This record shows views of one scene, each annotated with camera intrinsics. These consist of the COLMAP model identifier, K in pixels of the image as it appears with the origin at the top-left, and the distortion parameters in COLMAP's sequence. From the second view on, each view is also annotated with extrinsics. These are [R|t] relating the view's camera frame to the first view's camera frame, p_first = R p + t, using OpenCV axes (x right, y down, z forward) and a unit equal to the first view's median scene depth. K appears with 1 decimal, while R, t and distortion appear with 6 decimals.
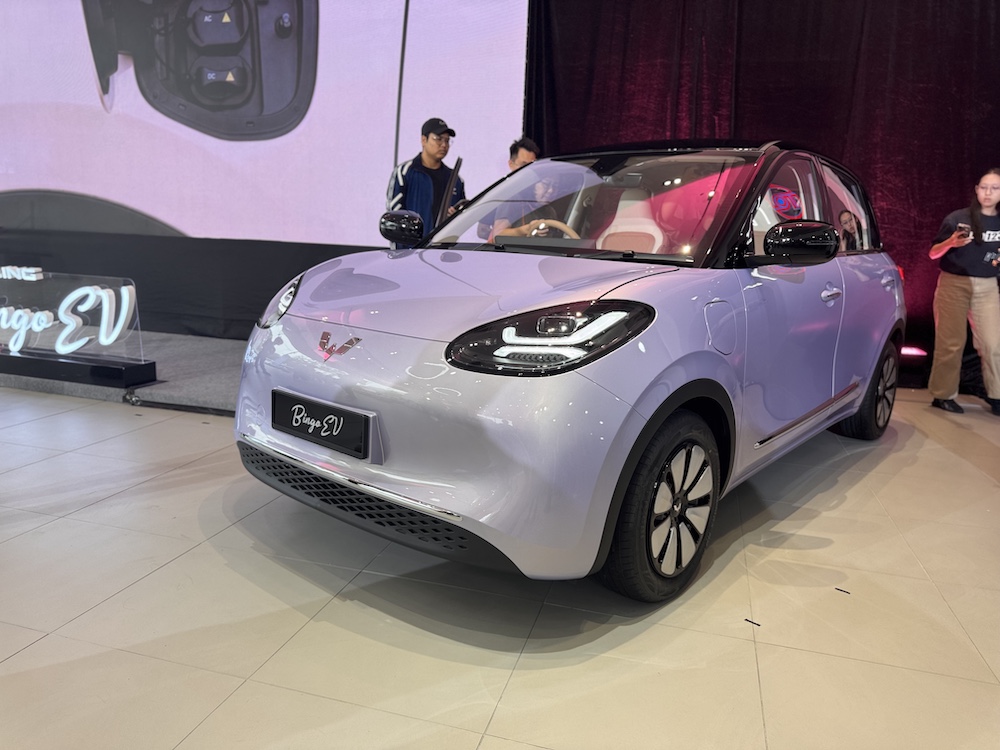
lens RADIAL K [[731.2, 0, 500.0], [0, 731.2, 375.0], [0, 0, 1]] dist [0.003292, -0.001753]
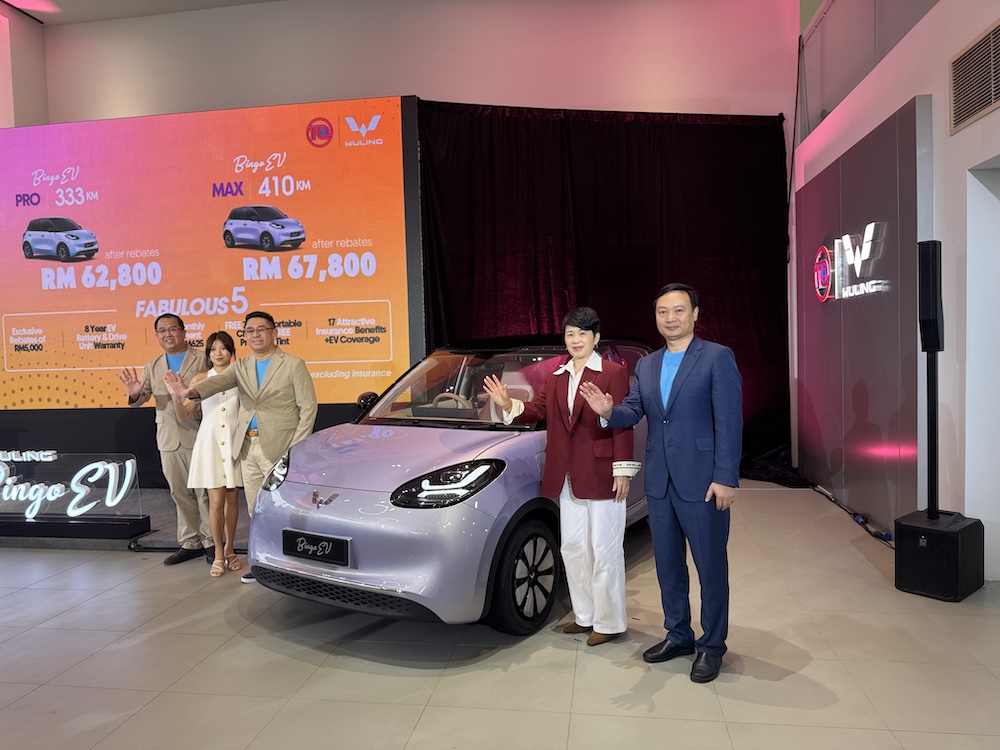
lens RADIAL K [[719.8, 0, 497.7], [0, 719.8, 386.1], [0, 0, 1]] dist [0.052712, -0.064642]
pose [[0.990282, -0.076318, 0.116260, 0.000562], [0.091183, 0.987518, -0.128427, -0.027128], [-0.105007, 0.137780, 0.984881, -0.406261]]
